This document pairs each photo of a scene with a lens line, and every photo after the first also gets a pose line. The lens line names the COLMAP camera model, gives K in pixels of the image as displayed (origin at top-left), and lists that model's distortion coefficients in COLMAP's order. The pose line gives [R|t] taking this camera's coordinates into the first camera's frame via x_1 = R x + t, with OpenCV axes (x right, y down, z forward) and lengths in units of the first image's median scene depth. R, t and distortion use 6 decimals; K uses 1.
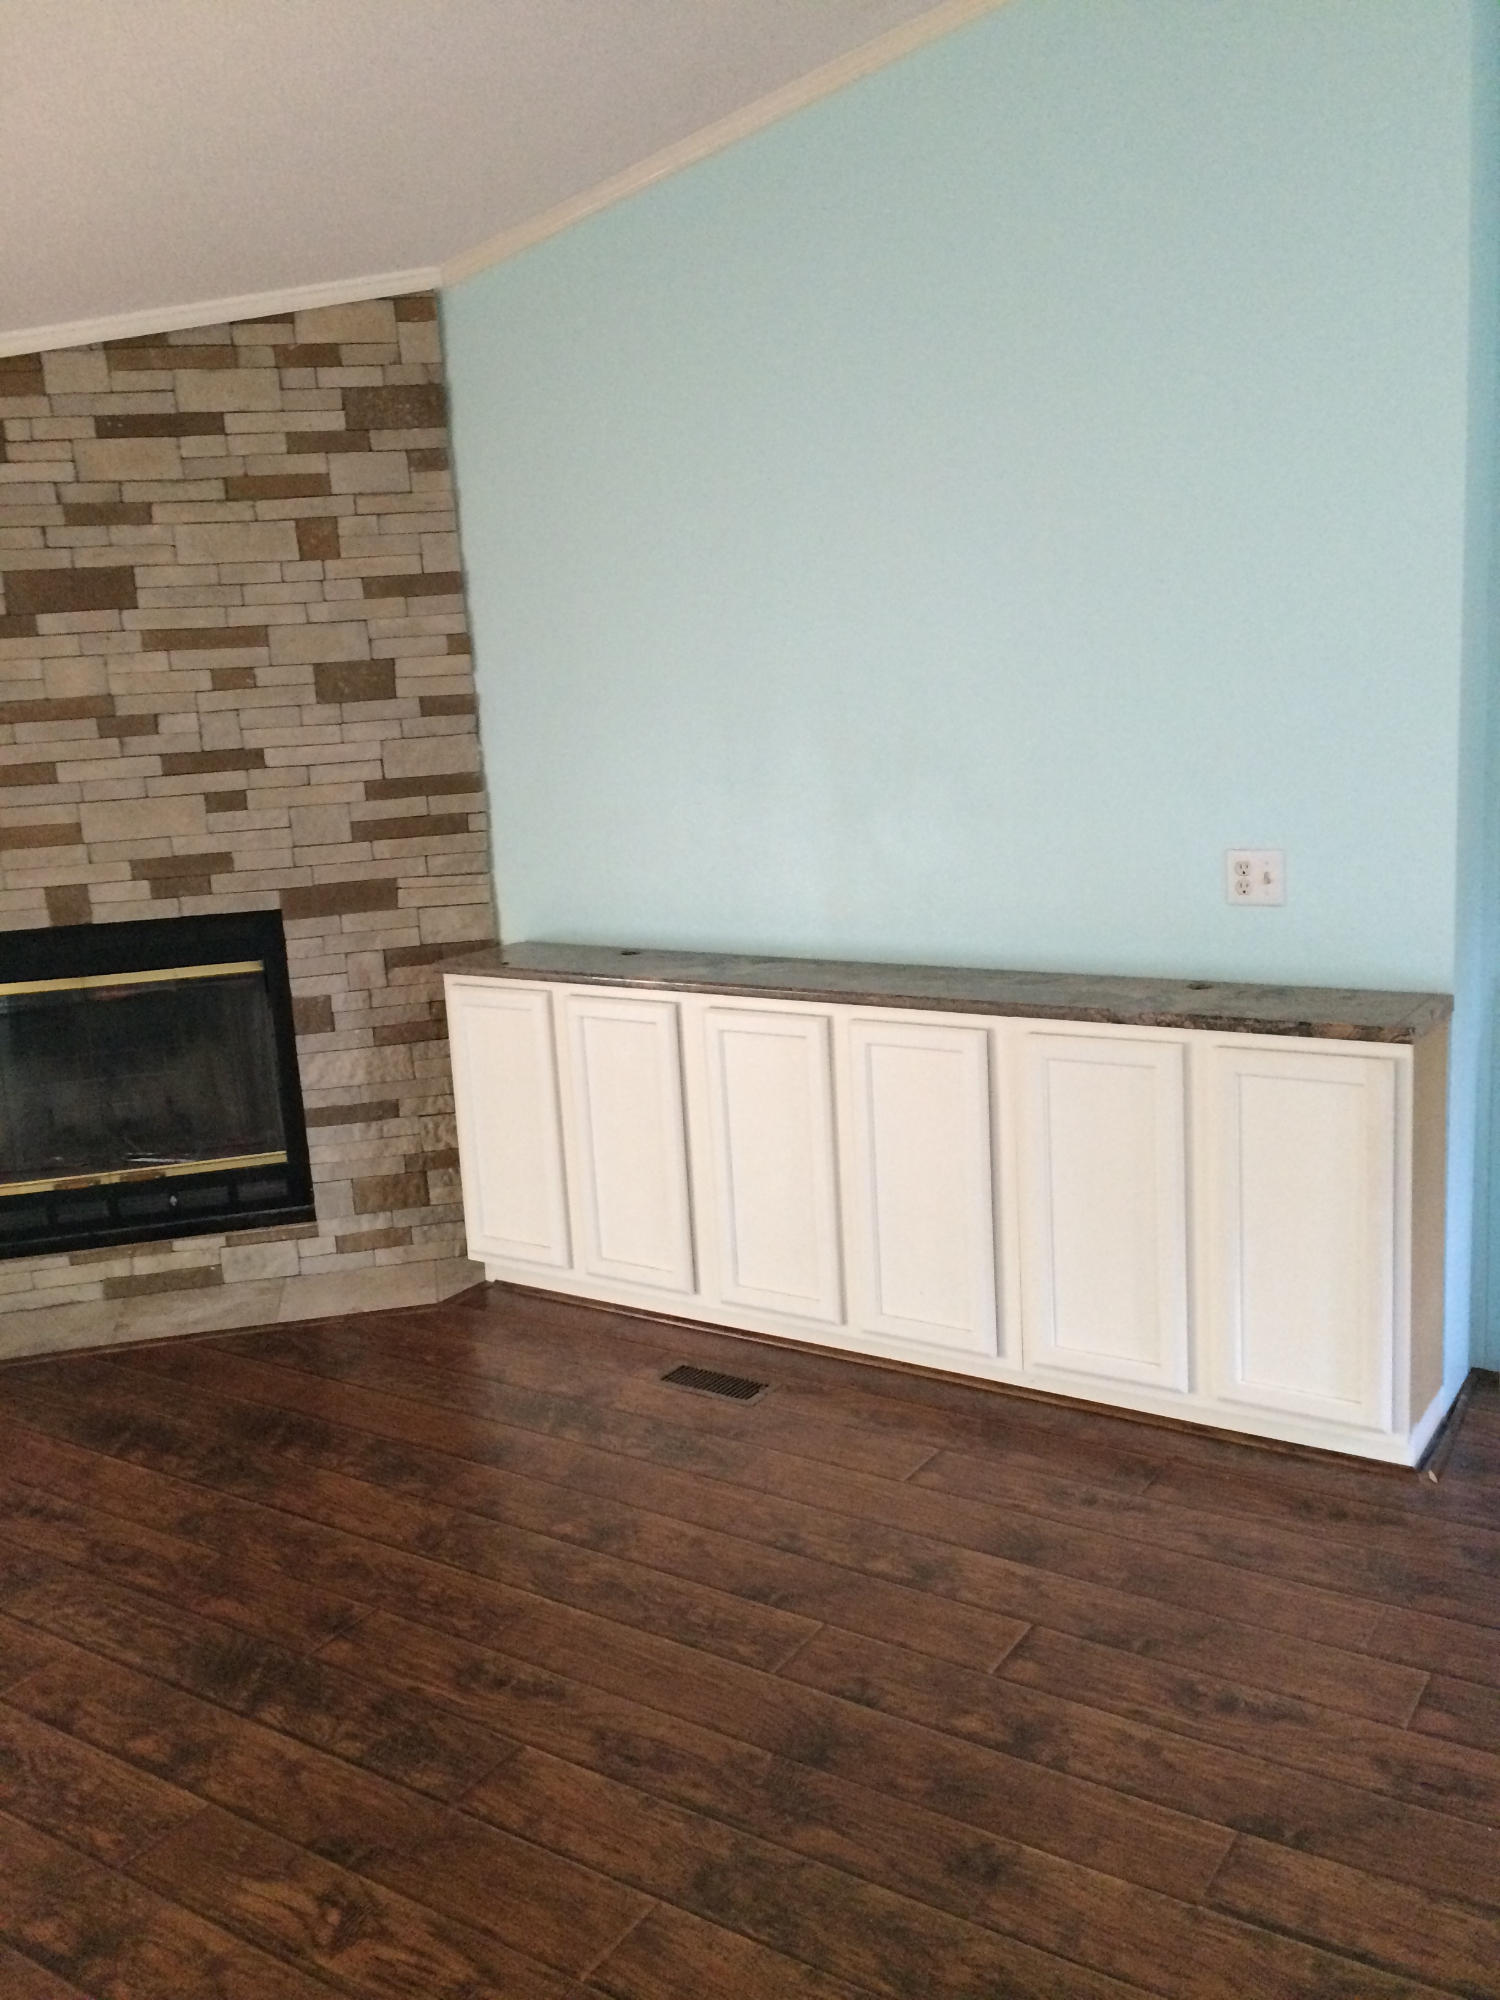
lens RADIAL K [[1715.5, 0, 756.1], [0, 1715.5, 996.3], [0, 0, 1]] dist [0.072135, -0.086467]
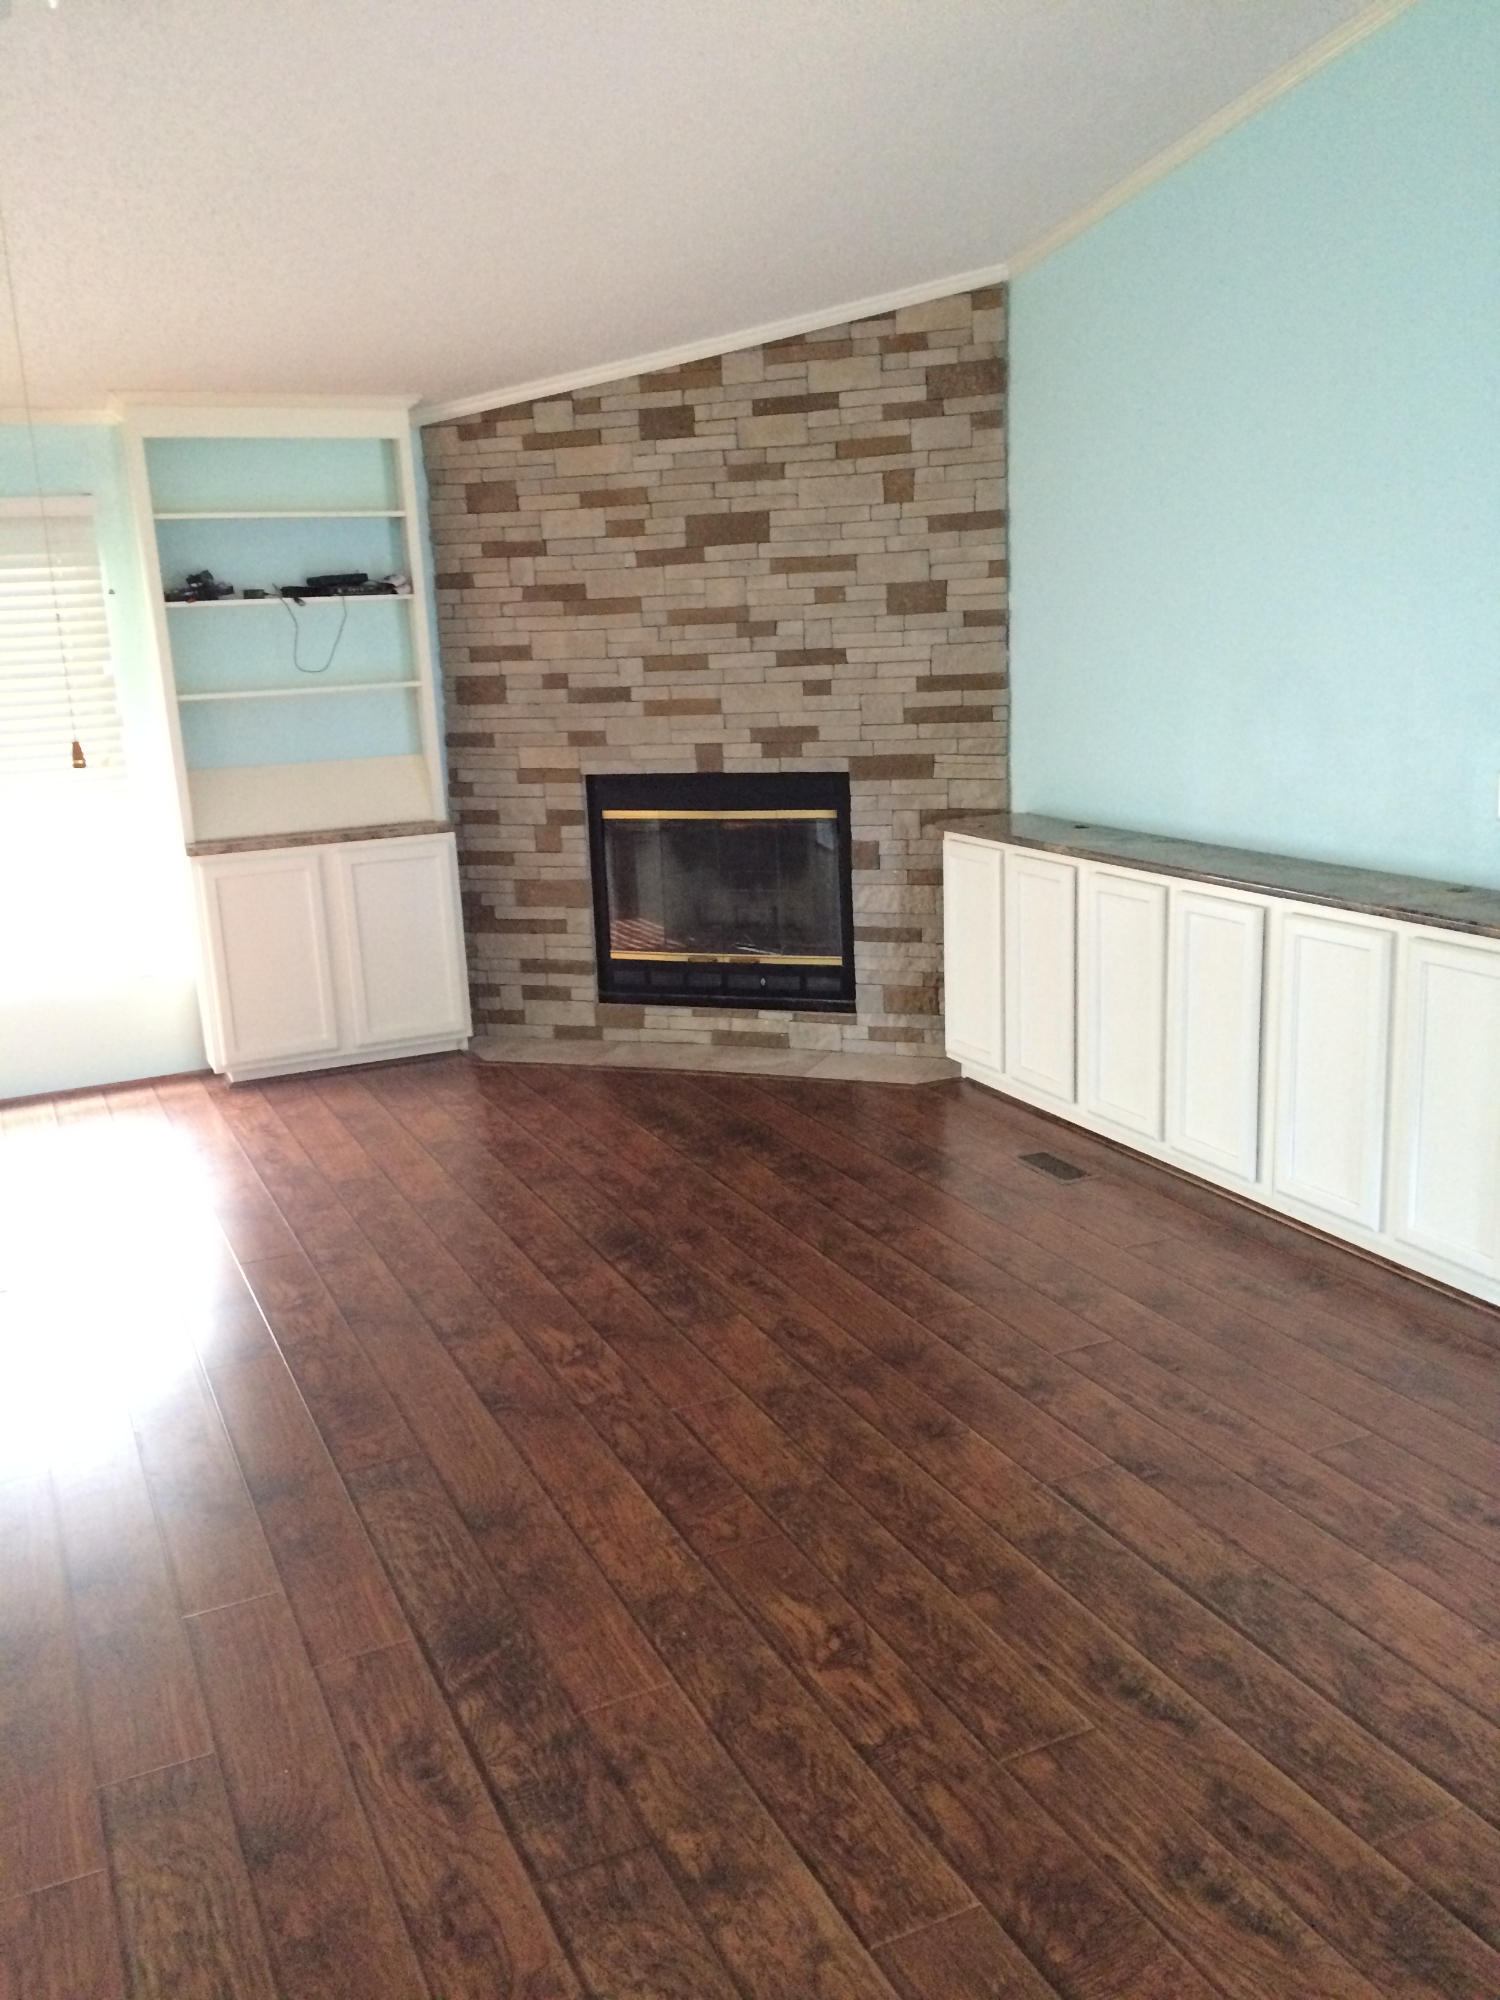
lens RADIAL K [[1715.5, 0, 756.0], [0, 1715.5, 999.7], [0, 0, 1]] dist [0.072135, -0.086467]
pose [[0.852010, 0.140184, -0.504407, 0.362220], [-0.108904, 0.989865, 0.091147, 0.010079], [0.512072, -0.022726, 0.858642, -0.174260]]
